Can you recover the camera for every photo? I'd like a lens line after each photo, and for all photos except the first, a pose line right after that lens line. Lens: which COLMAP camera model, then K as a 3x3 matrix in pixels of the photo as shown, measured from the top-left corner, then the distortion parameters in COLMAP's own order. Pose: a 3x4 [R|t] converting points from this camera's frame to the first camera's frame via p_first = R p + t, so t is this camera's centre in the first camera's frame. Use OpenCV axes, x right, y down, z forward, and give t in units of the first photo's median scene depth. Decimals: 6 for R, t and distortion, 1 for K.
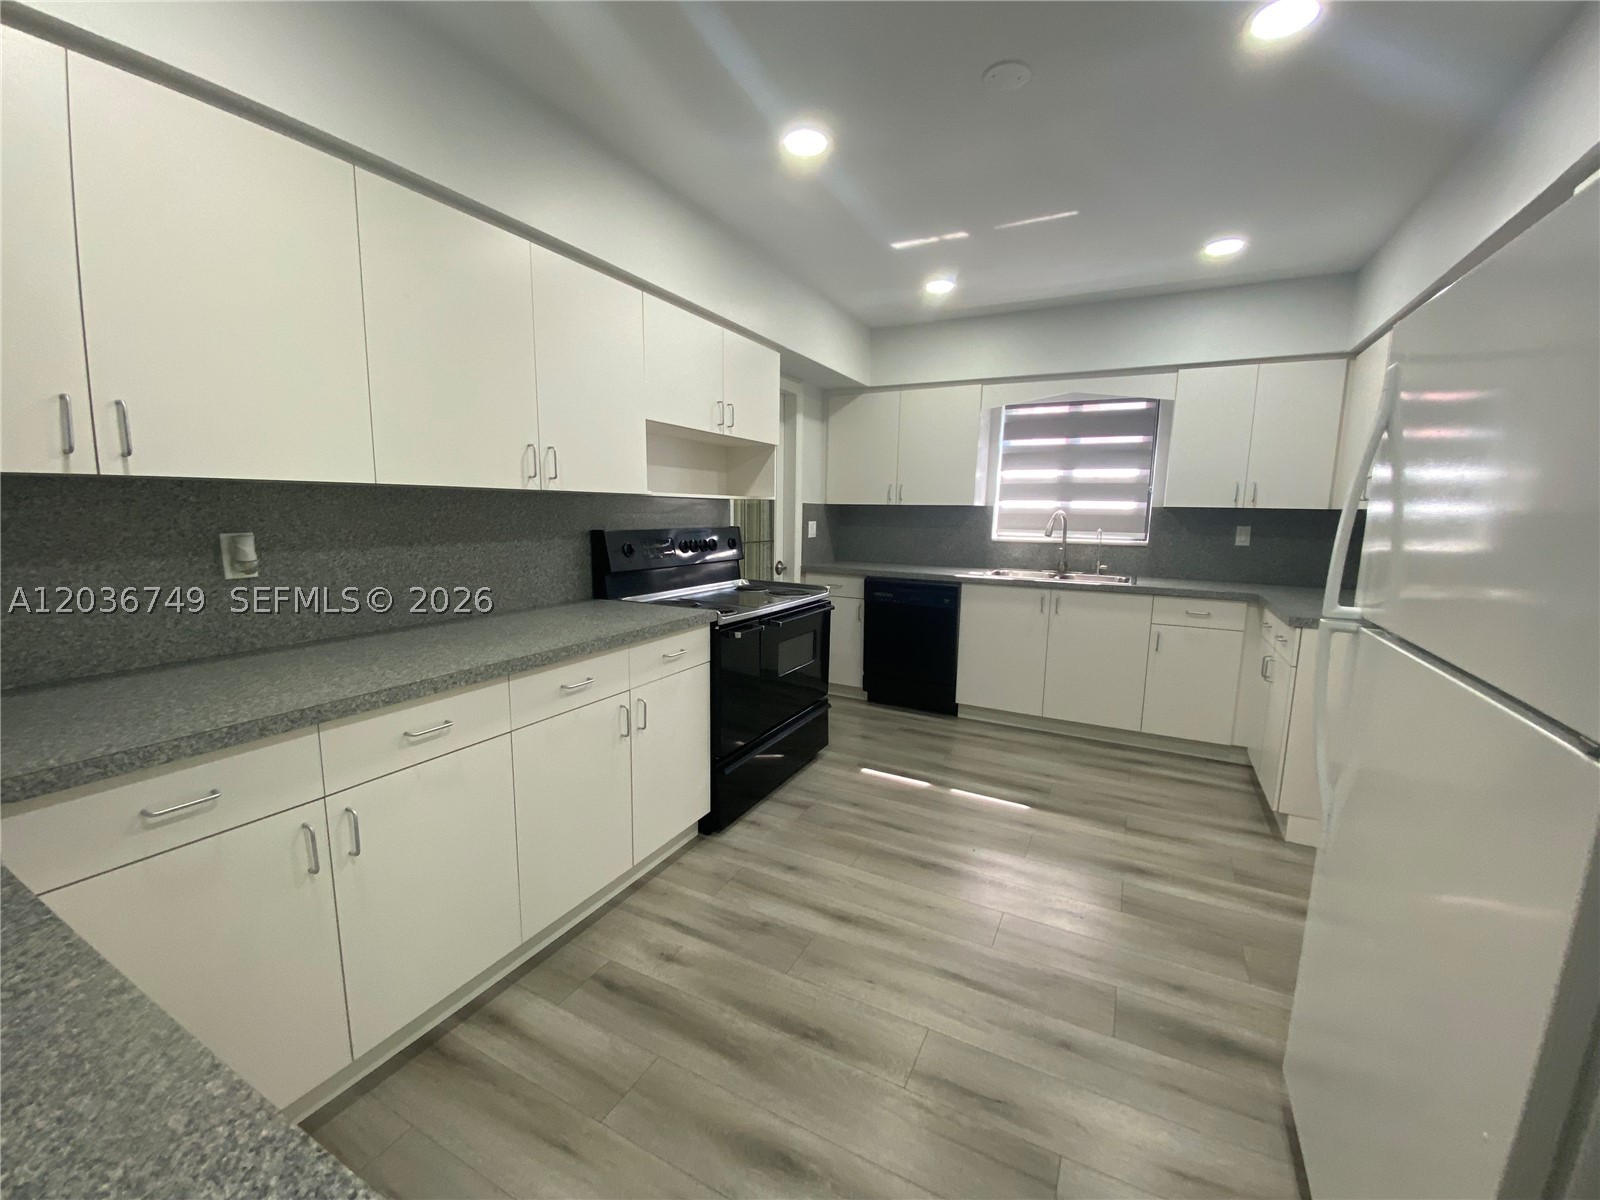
lens RADIAL K [[654.0, 0, 784.0], [0, 654.0, 603.5], [0, 0, 1]] dist [0.012868, -0.010541]
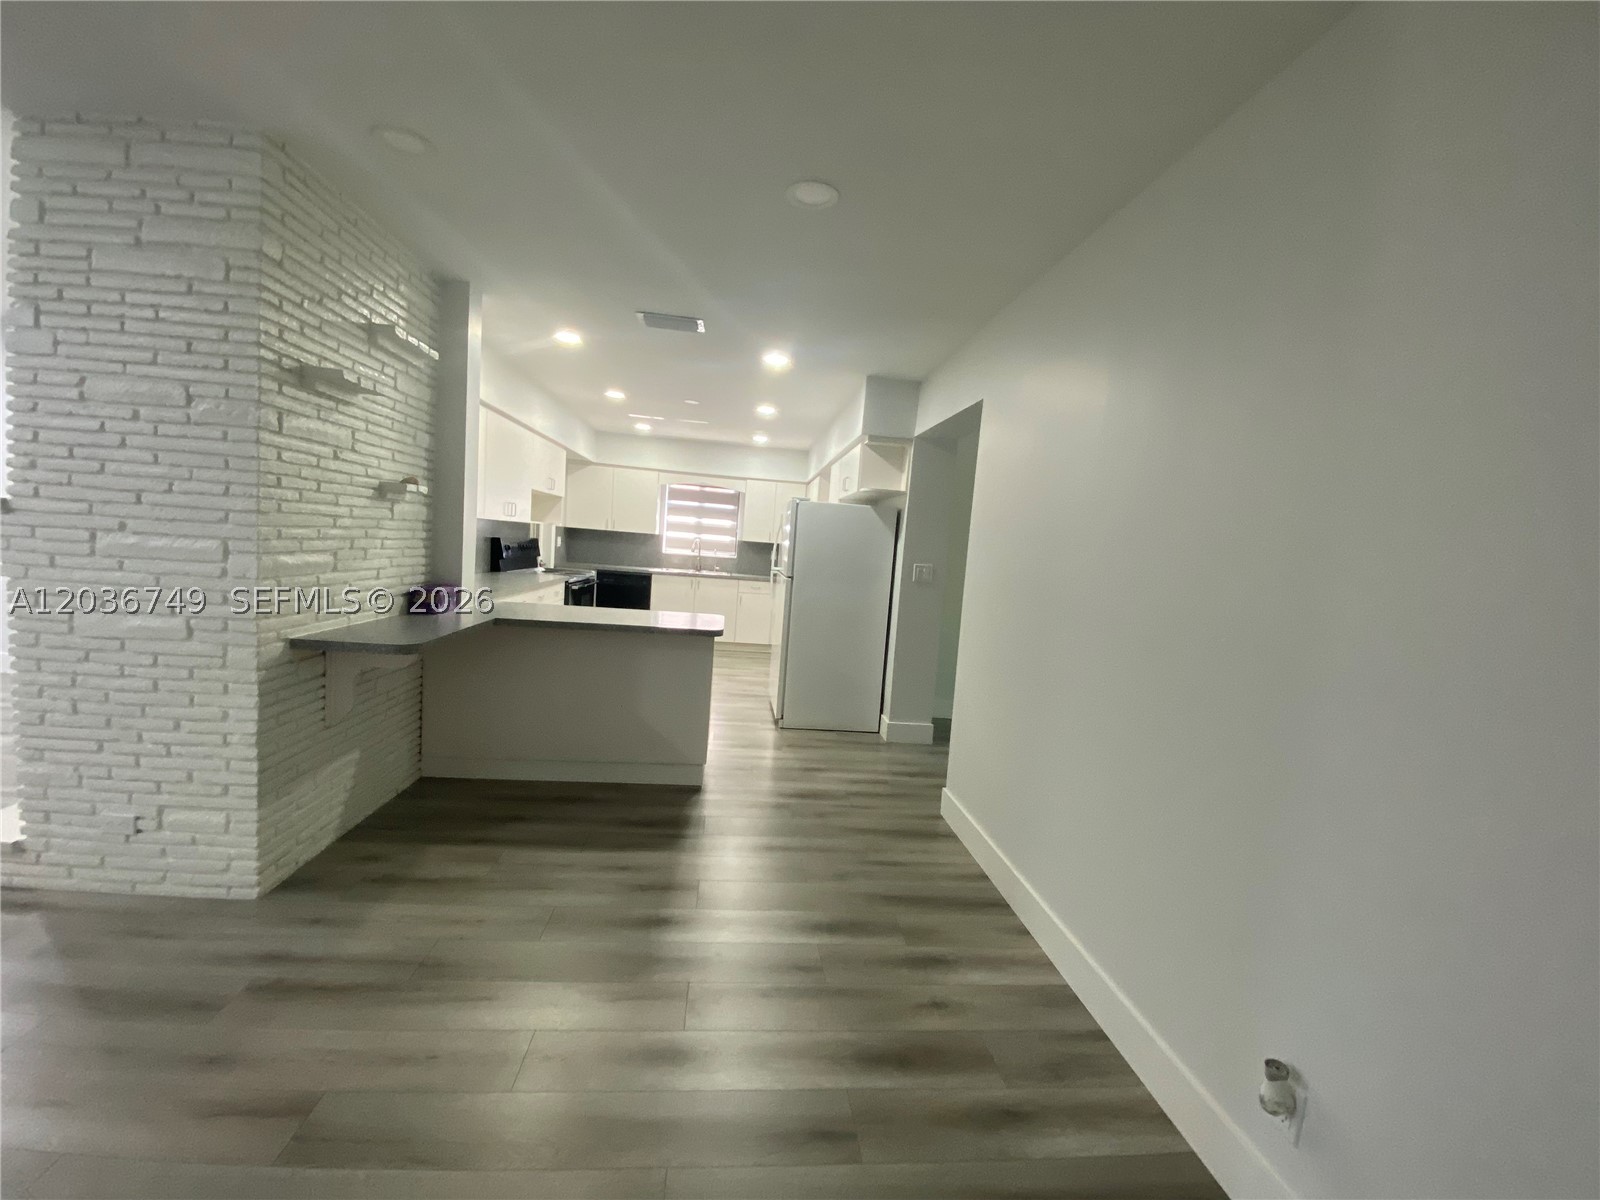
lens RADIAL K [[654.0, 0, 812.3], [0, 654.0, 609.4], [0, 0, 1]] dist [0.012868, -0.010541]
pose [[0.816617, -0.007587, 0.577130, -0.531994], [0.020006, 0.999685, -0.015167, 0.129891], [-0.576833, 0.023932, 0.816512, -0.985099]]
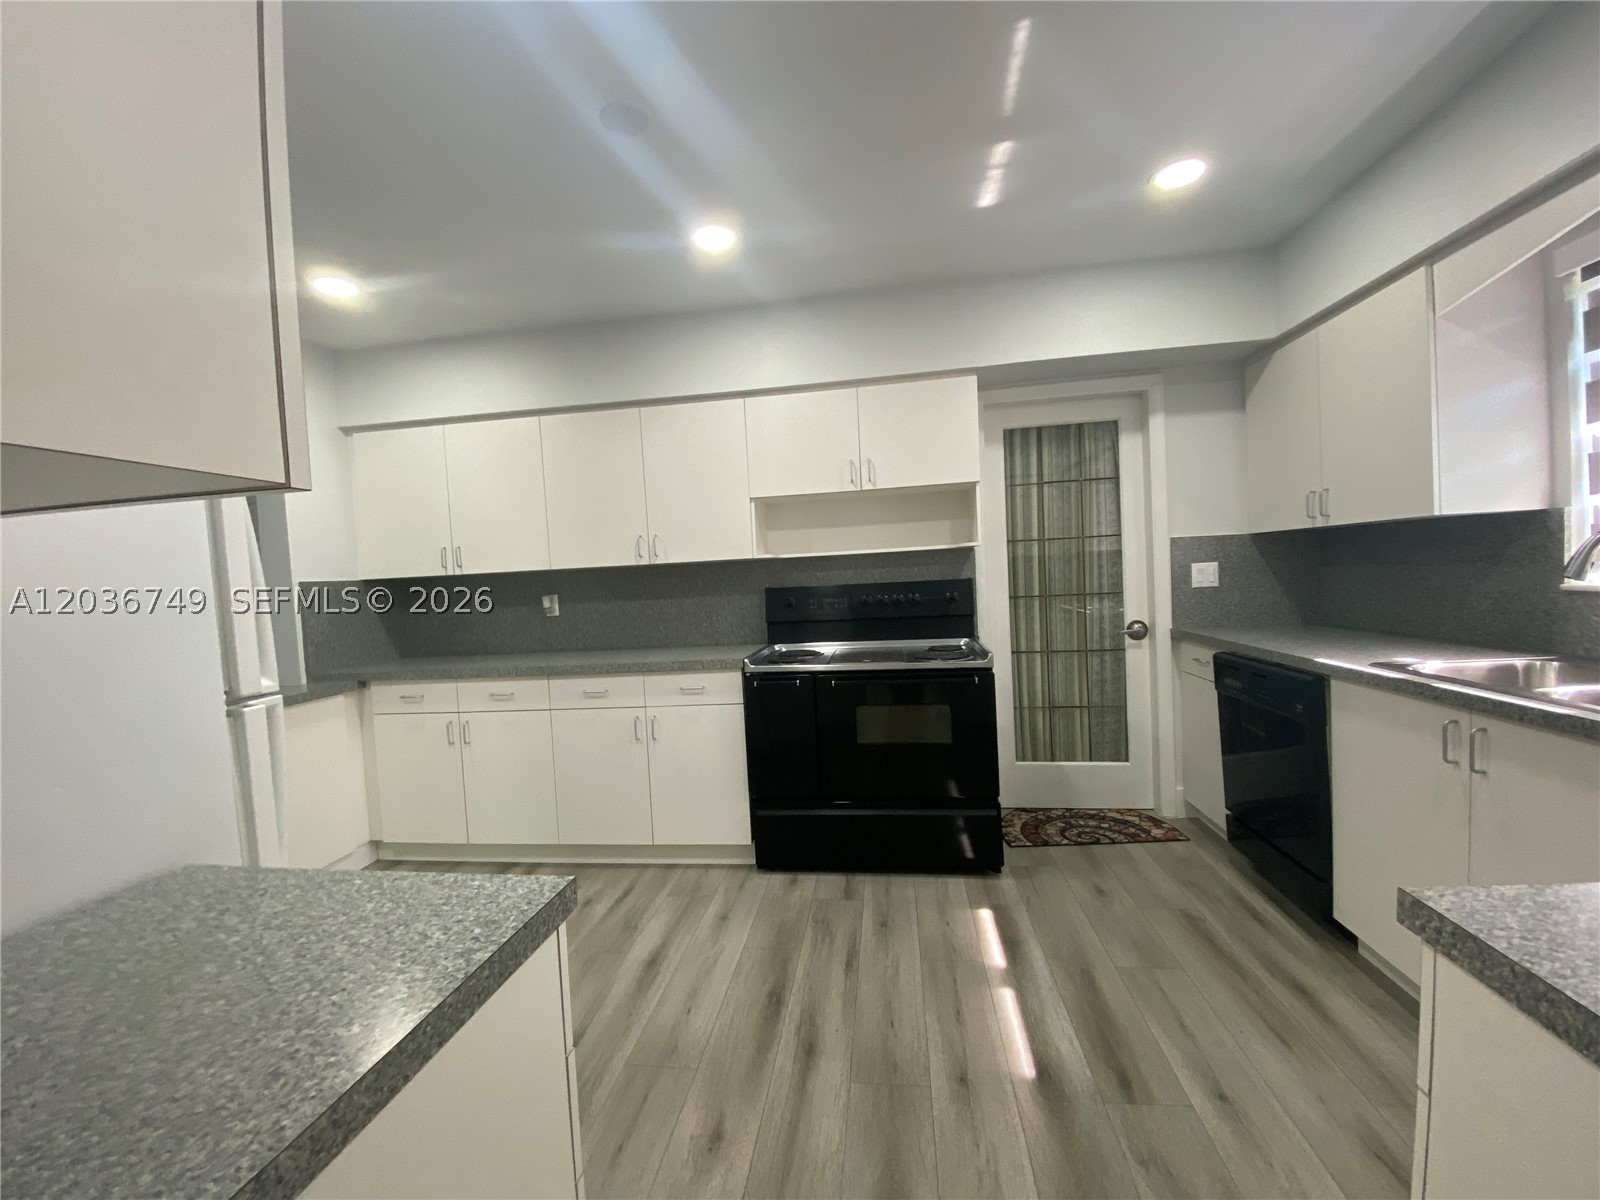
lens RADIAL K [[654.0, 0, 786.4], [0, 654.0, 594.0], [0, 0, 1]] dist [0.012868, -0.010541]
pose [[0.326506, -0.001985, -0.945193, 0.712379], [-0.079562, 0.996391, -0.029576, -0.053015], [0.941840, 0.084859, 0.325170, 0.508889]]
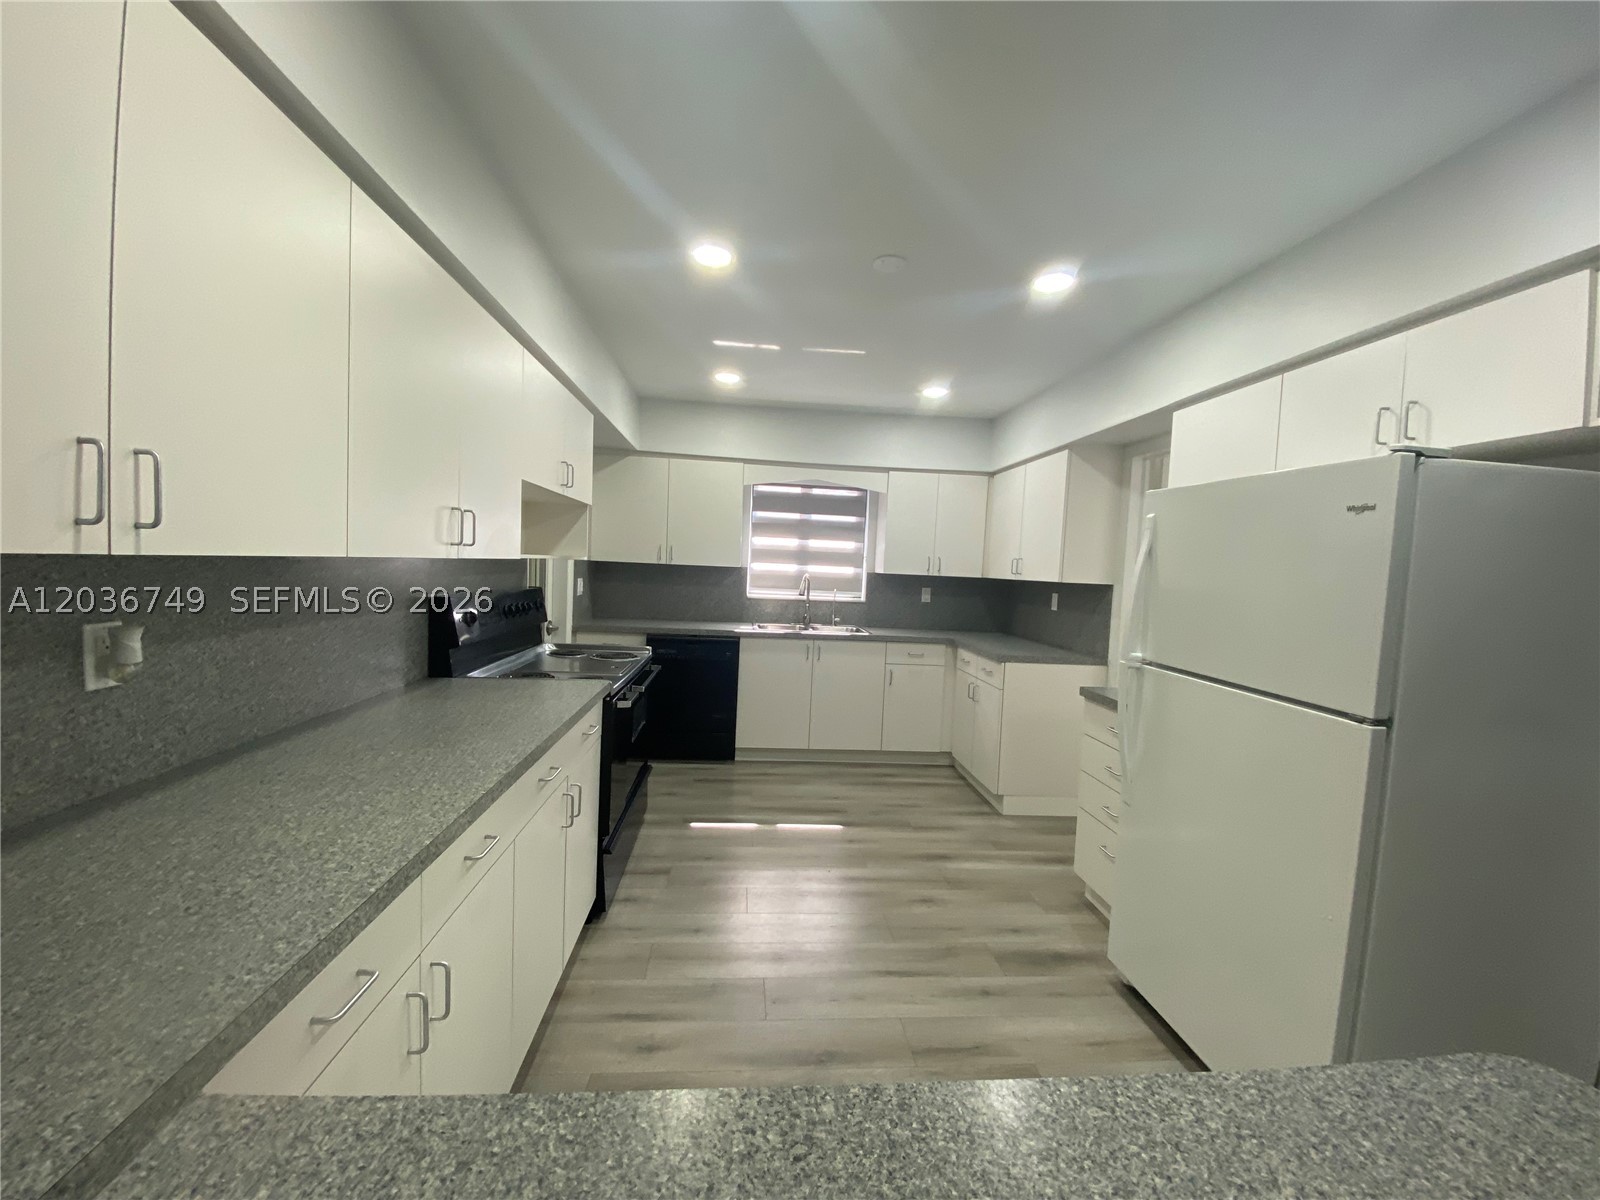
lens RADIAL K [[654.0, 0, 792.1], [0, 654.0, 598.5], [0, 0, 1]] dist [0.012868, -0.010541]
pose [[0.841624, -0.006548, 0.540025, -0.293666], [0.048278, 0.996835, -0.063154, -0.026610], [-0.537902, 0.079224, 0.839276, 0.017853]]
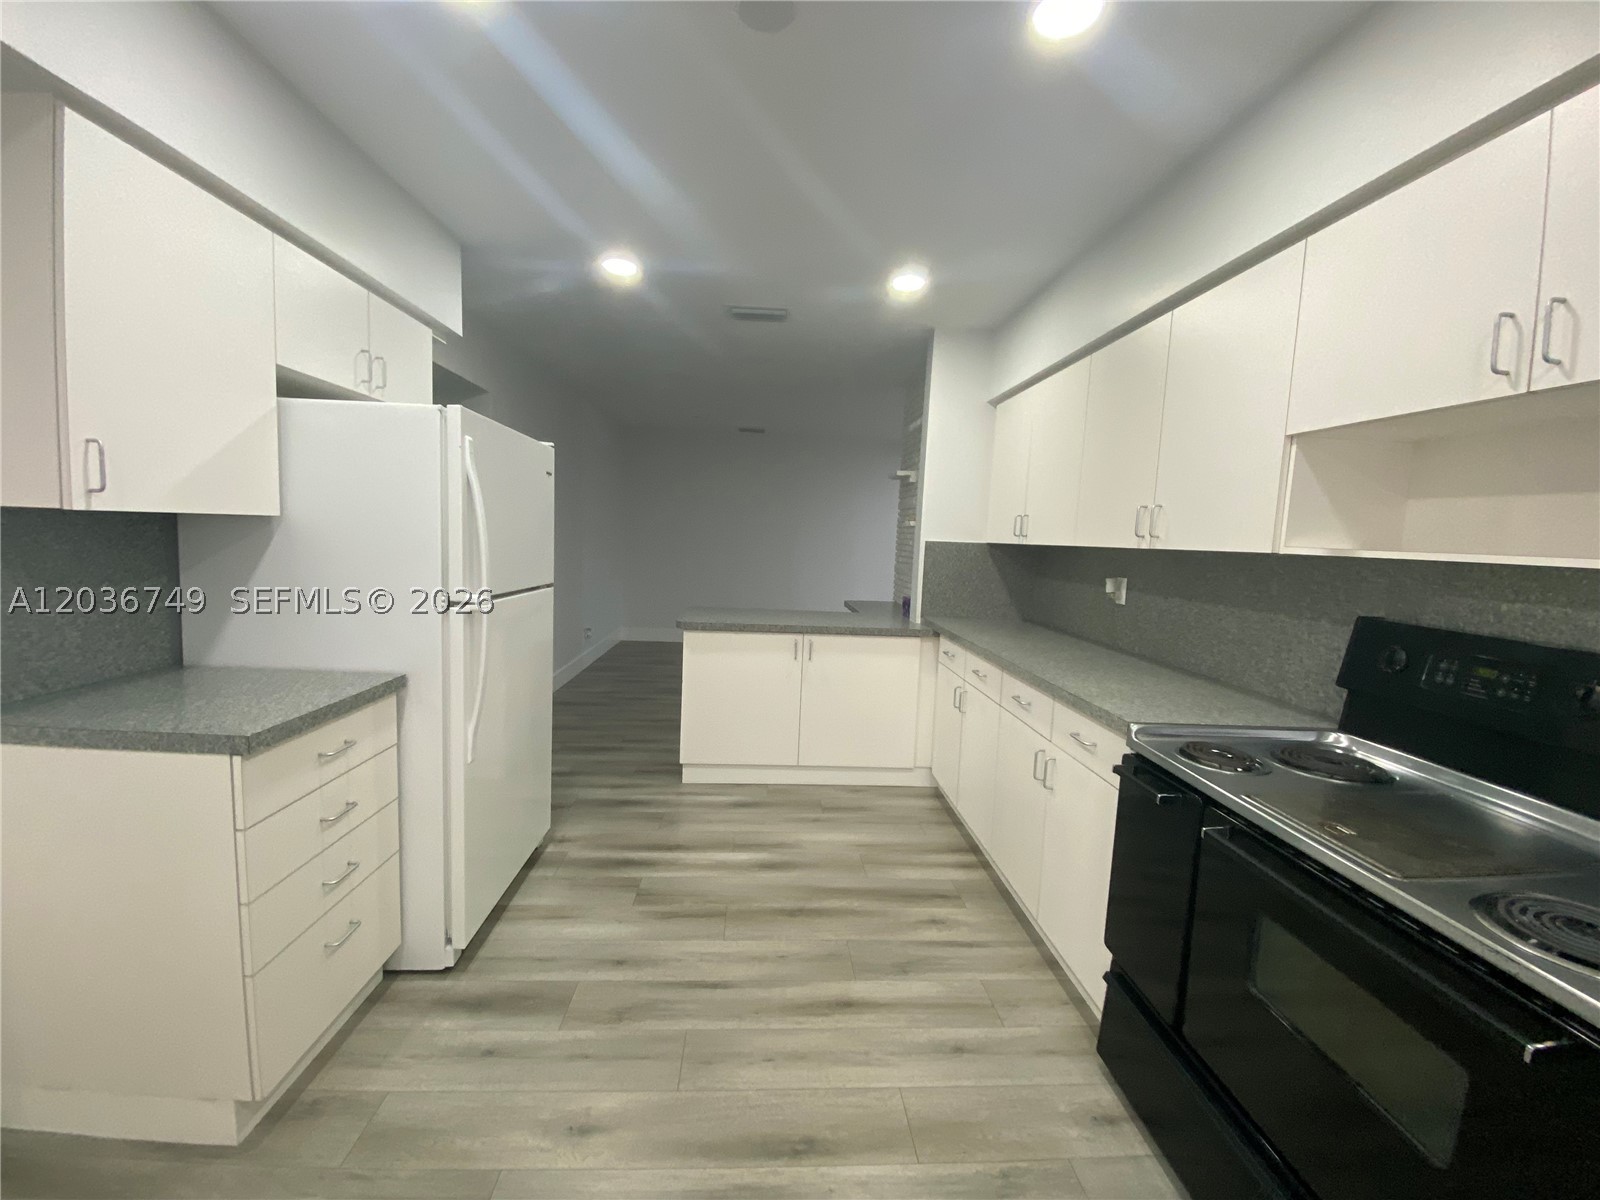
lens RADIAL K [[654.0, 0, 796.2], [0, 654.0, 595.4], [0, 0, 1]] dist [0.012868, -0.010541]
pose [[-0.853110, -0.003523, -0.521719, 0.386385], [-0.130112, 0.969819, 0.206210, -0.149144], [0.505246, 0.243802, -0.827820, 0.983775]]
